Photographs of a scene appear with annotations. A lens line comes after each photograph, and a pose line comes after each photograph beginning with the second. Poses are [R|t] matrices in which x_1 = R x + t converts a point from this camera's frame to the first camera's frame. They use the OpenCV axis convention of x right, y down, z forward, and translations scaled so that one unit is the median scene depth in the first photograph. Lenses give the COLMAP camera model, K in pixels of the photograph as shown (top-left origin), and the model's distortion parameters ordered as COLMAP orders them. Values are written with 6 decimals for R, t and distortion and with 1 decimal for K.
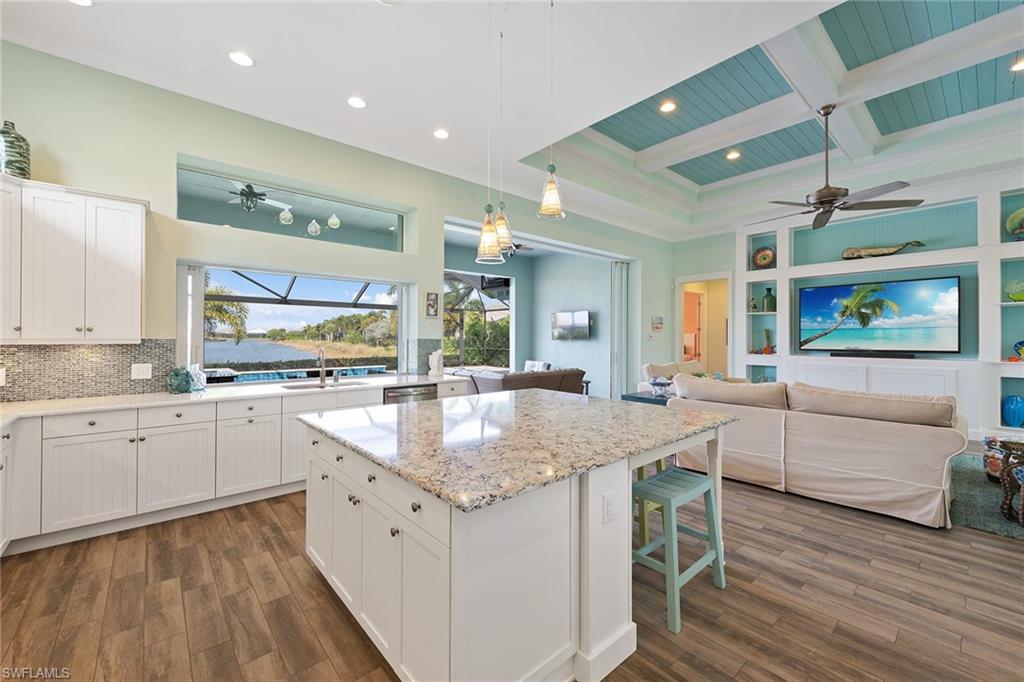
lens RADIAL K [[415.8, 0, 503.1], [0, 415.8, 339.4], [0, 0, 1]] dist [0.002828, -0.001777]
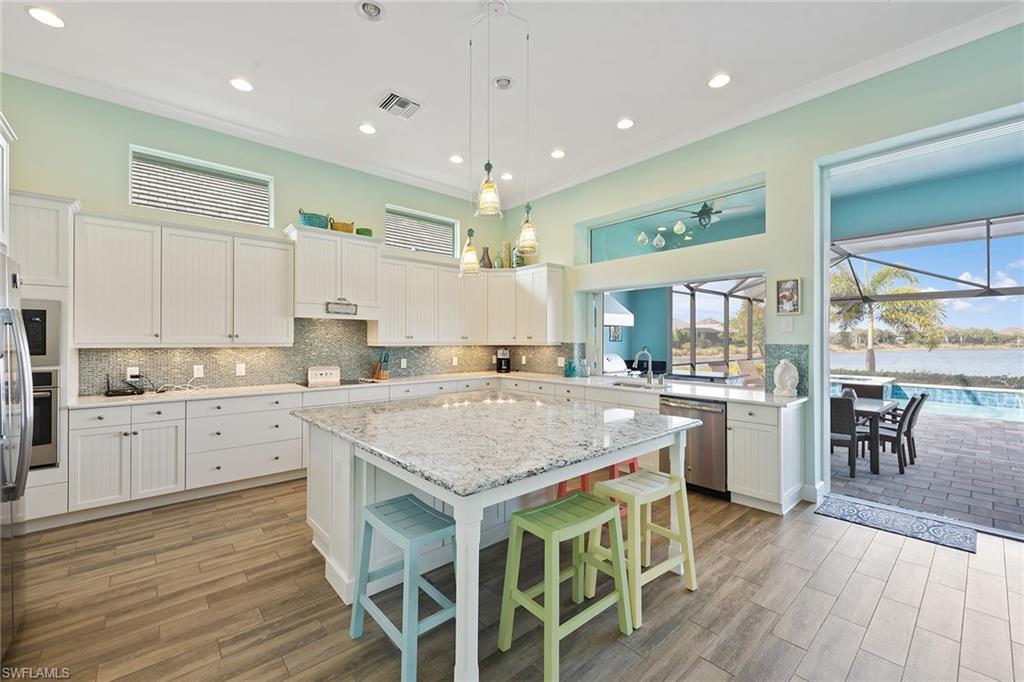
lens RADIAL K [[415.8, 0, 509.7], [0, 415.8, 339.1], [0, 0, 1]] dist [0.002828, -0.001777]
pose [[0.015455, -0.005517, -0.999865, 0.556240], [-0.006991, 0.999960, -0.005625, -0.002608], [0.999856, 0.007077, 0.015416, 0.529856]]
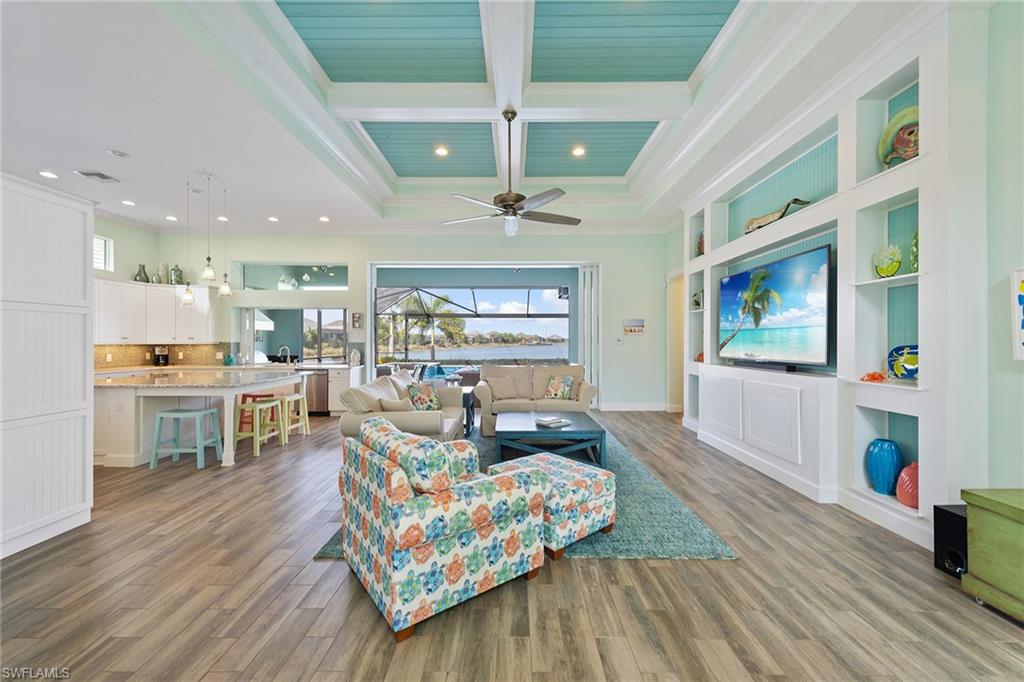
lens RADIAL K [[396.2, 0, 512.8], [0, 396.2, 340.5], [0, 0, 1]] dist [0.004391, -0.001131]
pose [[0.764199, -0.002231, -0.644977, 1.308802], [-0.003782, 0.999961, -0.007940, 0.001656], [0.644970, 0.008507, 0.764161, 0.236559]]
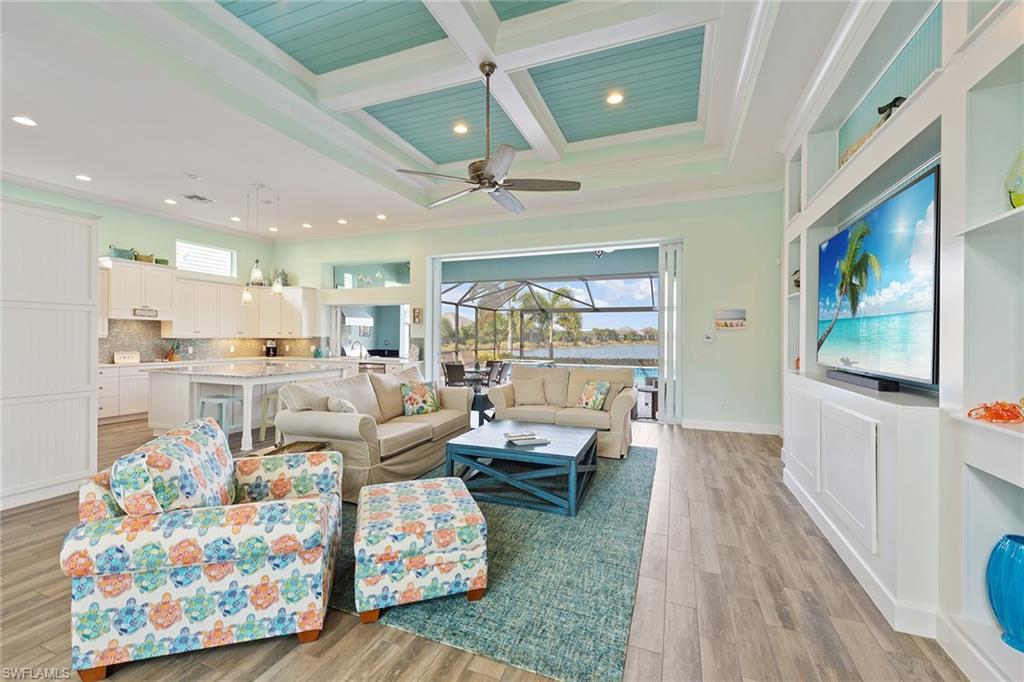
lens RADIAL K [[415.8, 0, 512.1], [0, 415.8, 335.7], [0, 0, 1]] dist [0.002828, -0.001777]
pose [[0.478974, -0.001925, -0.877827, 1.442946], [-0.011897, 0.999892, -0.008685, 0.000695], [0.877749, 0.014603, 0.478899, 0.583564]]
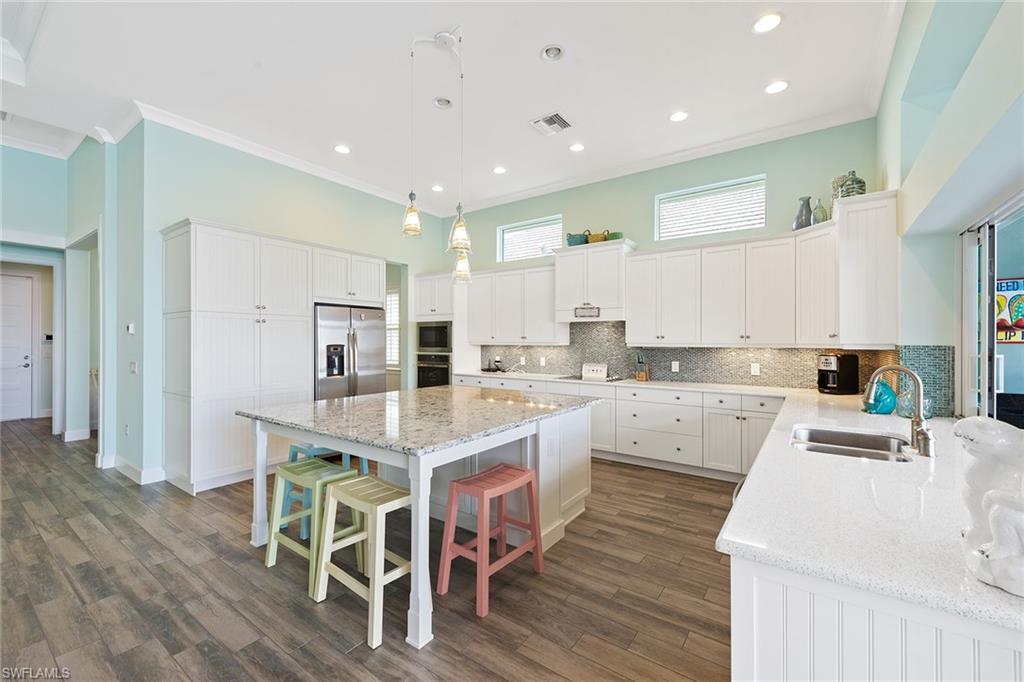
lens RADIAL K [[415.8, 0, 512.9], [0, 415.8, 349.0], [0, 0, 1]] dist [0.002828, -0.001777]
pose [[-0.967826, -0.000399, -0.251620, 0.067643], [-0.006887, 0.999666, 0.024906, -0.005940], [0.251526, 0.025837, -0.967506, 1.129646]]
